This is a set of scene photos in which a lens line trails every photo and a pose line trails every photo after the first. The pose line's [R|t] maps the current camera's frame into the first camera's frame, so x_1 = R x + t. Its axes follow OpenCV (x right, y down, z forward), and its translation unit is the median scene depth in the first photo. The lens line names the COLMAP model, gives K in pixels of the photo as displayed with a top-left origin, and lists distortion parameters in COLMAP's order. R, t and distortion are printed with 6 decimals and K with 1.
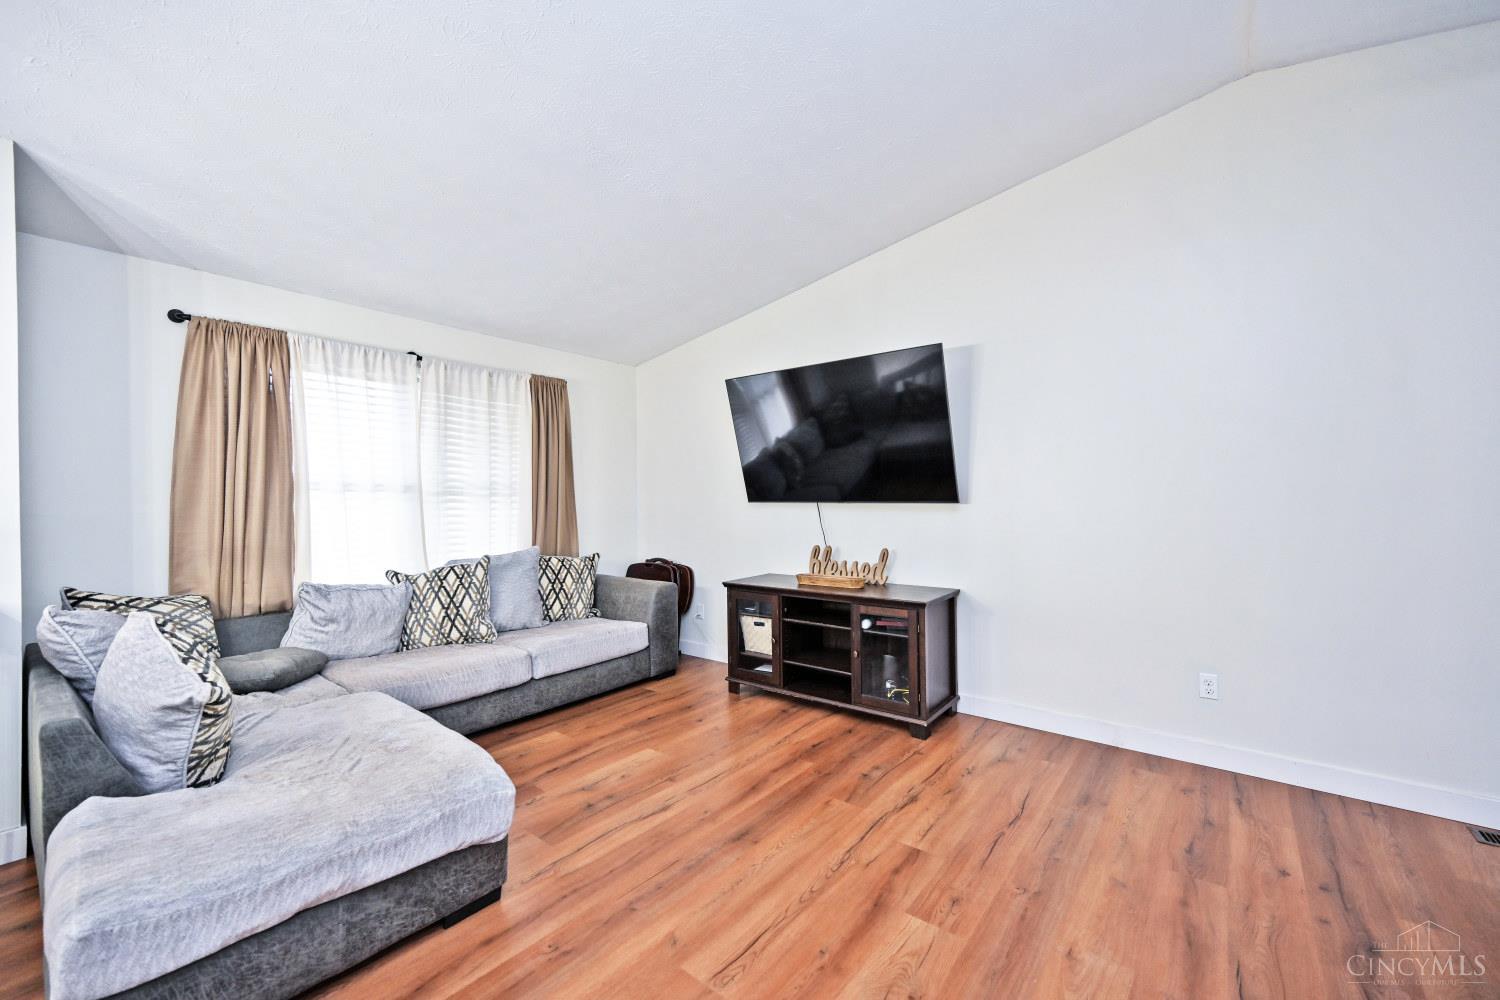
lens RADIAL K [[600.5, 0, 750.0], [0, 600.5, 500.0], [0, 0, 1]] dist [-0.001066, -0.000244]
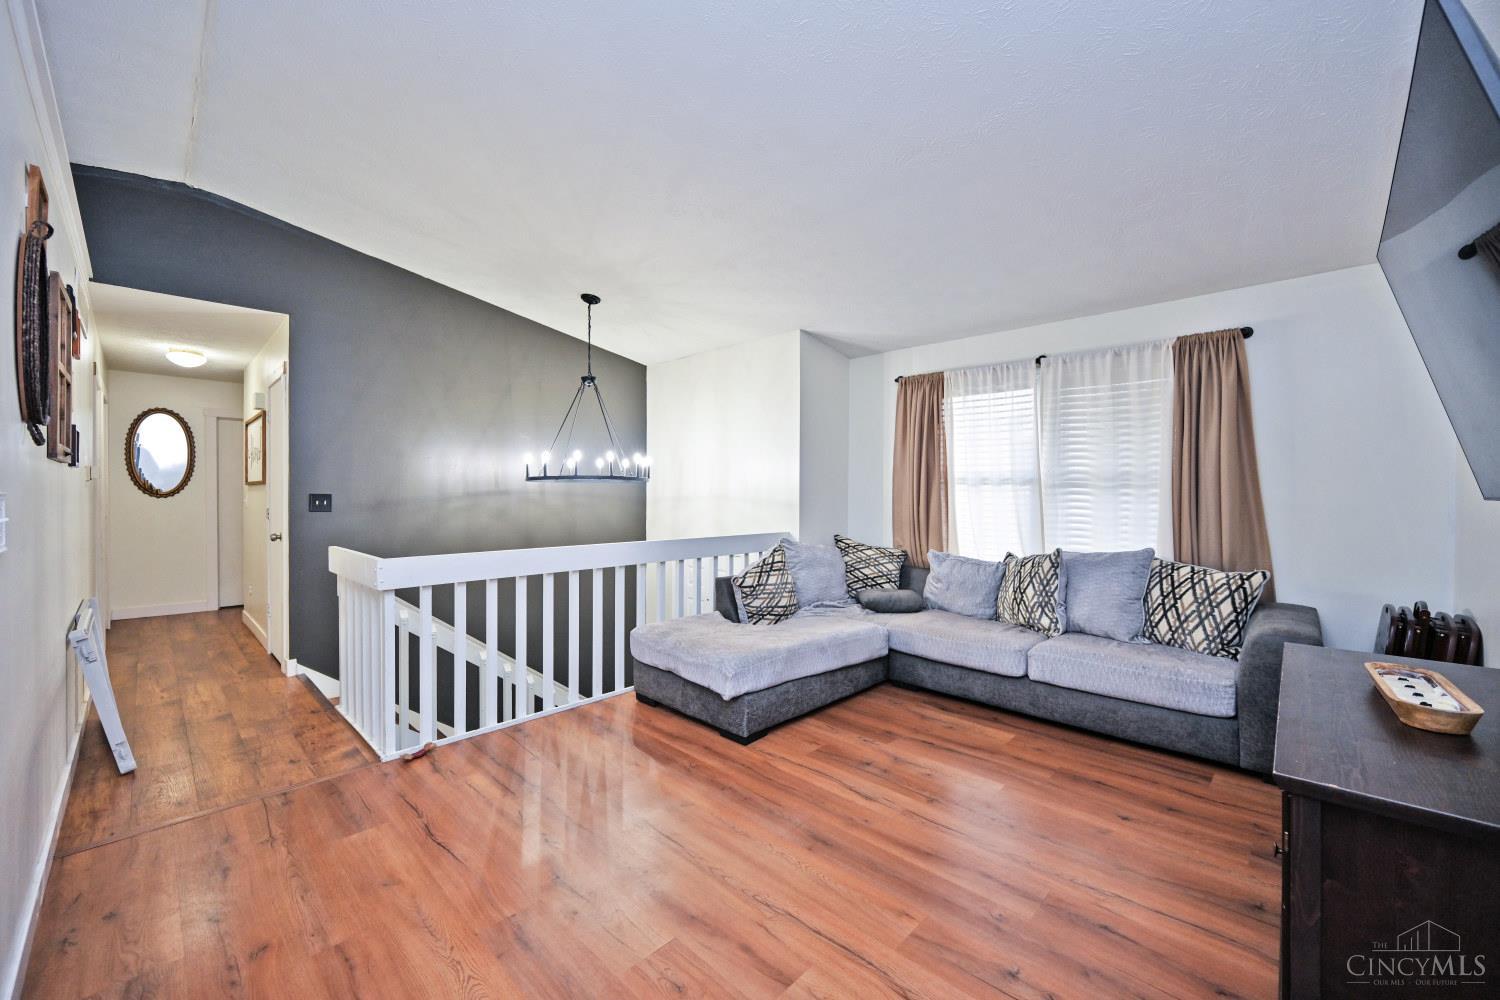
lens RADIAL K [[585.7, 0, 750.0], [0, 585.7, 500.0], [0, 0, 1]] dist [-0.000949, 0.000042]
pose [[-0.089117, 0.016754, -0.995880, 0.607501], [-0.004442, 0.999842, 0.017218, -0.001263], [0.996011, 0.005958, -0.089028, 0.637310]]
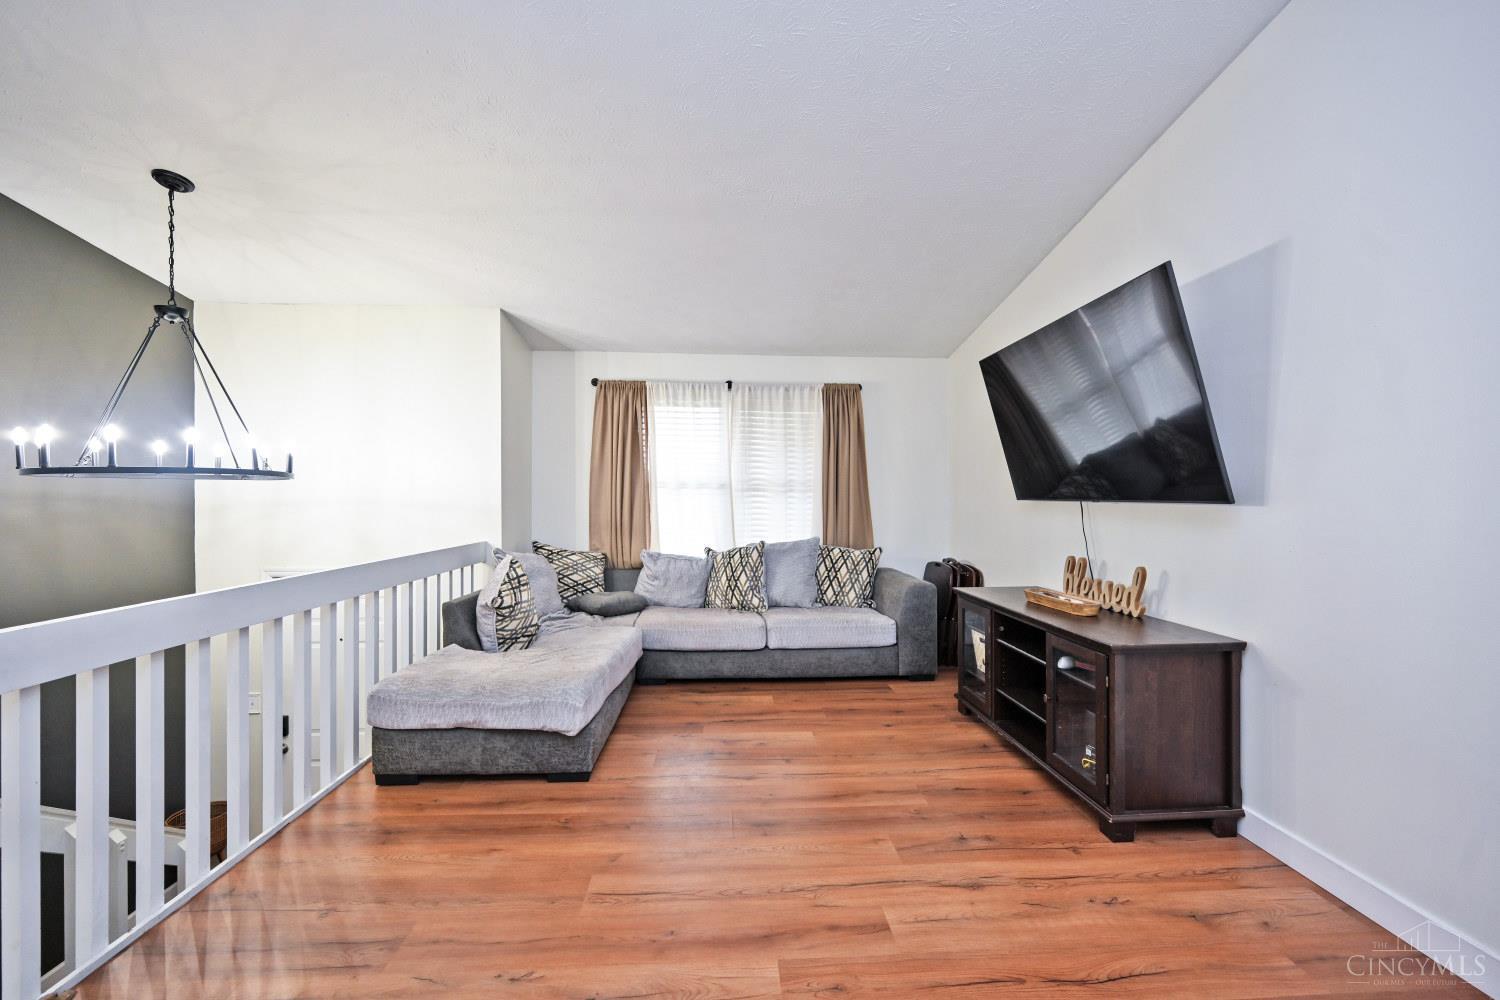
lens RADIAL K [[587.7, 0, 750.0], [0, 587.7, 500.0], [0, 0, 1]] dist [-0.000662, 0.000075]
pose [[0.667098, 0.012594, -0.744864, 0.466916], [-0.008254, 0.999921, 0.009514, -0.001637], [0.744924, -0.000198, 0.667149, 0.207467]]
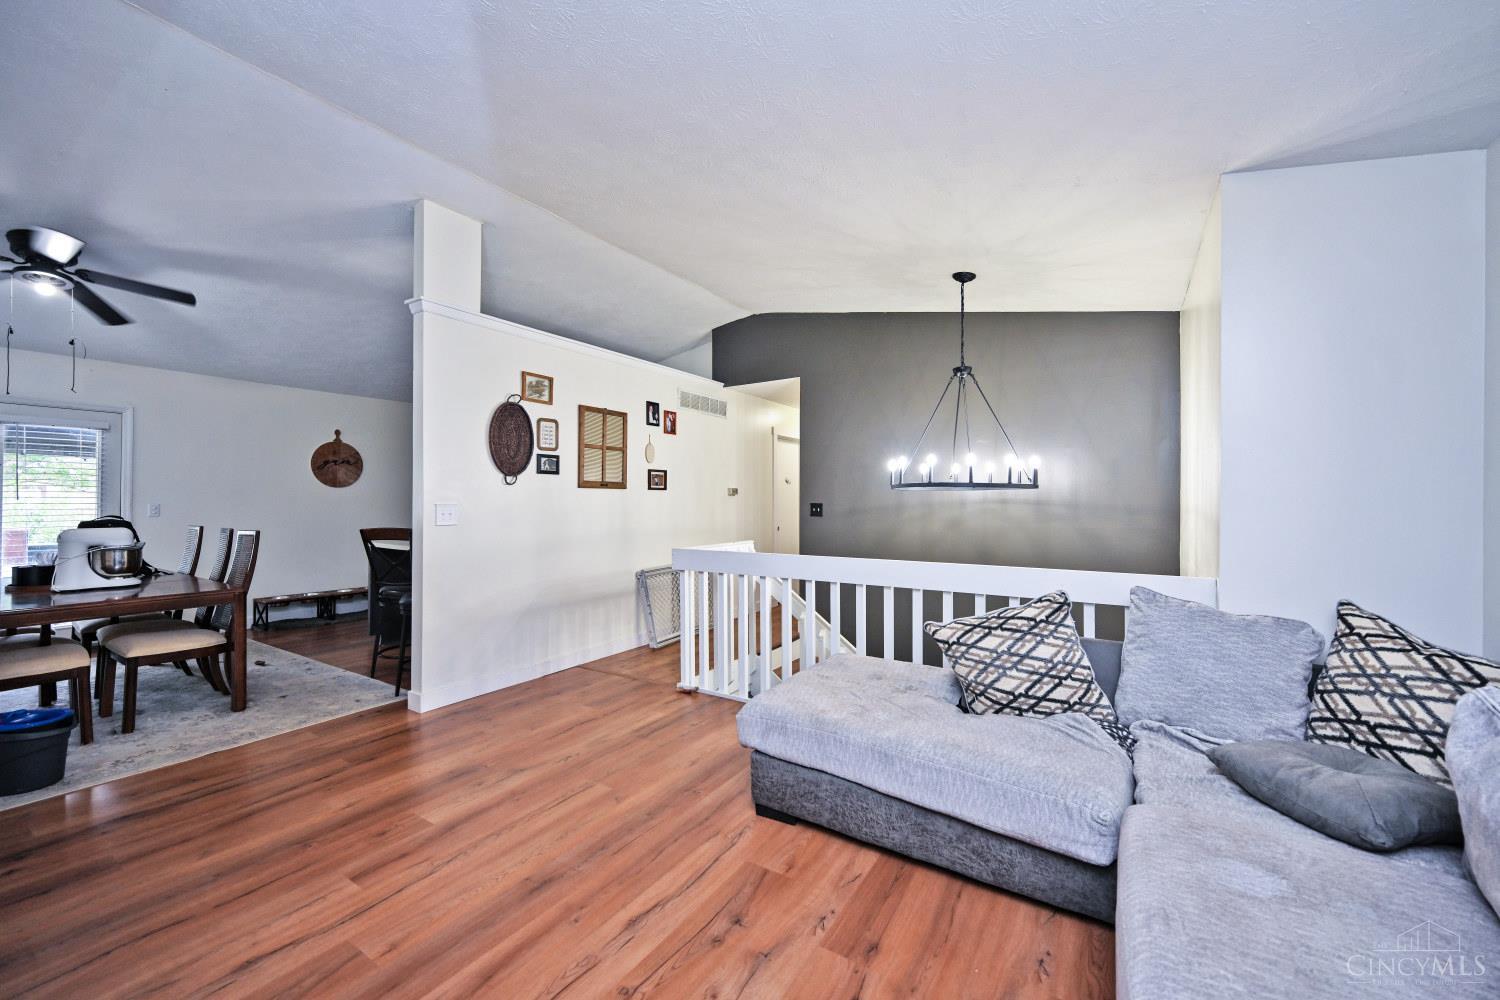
lens RADIAL K [[585.7, 0, 750.0], [0, 585.7, 500.0], [0, 0, 1]] dist [-0.000949, 0.000042]
pose [[-0.993898, 0.008144, -0.110005, -0.151391], [0.008064, 0.999967, 0.001170, -0.002258], [0.110011, 0.000276, -0.993930, 1.243341]]
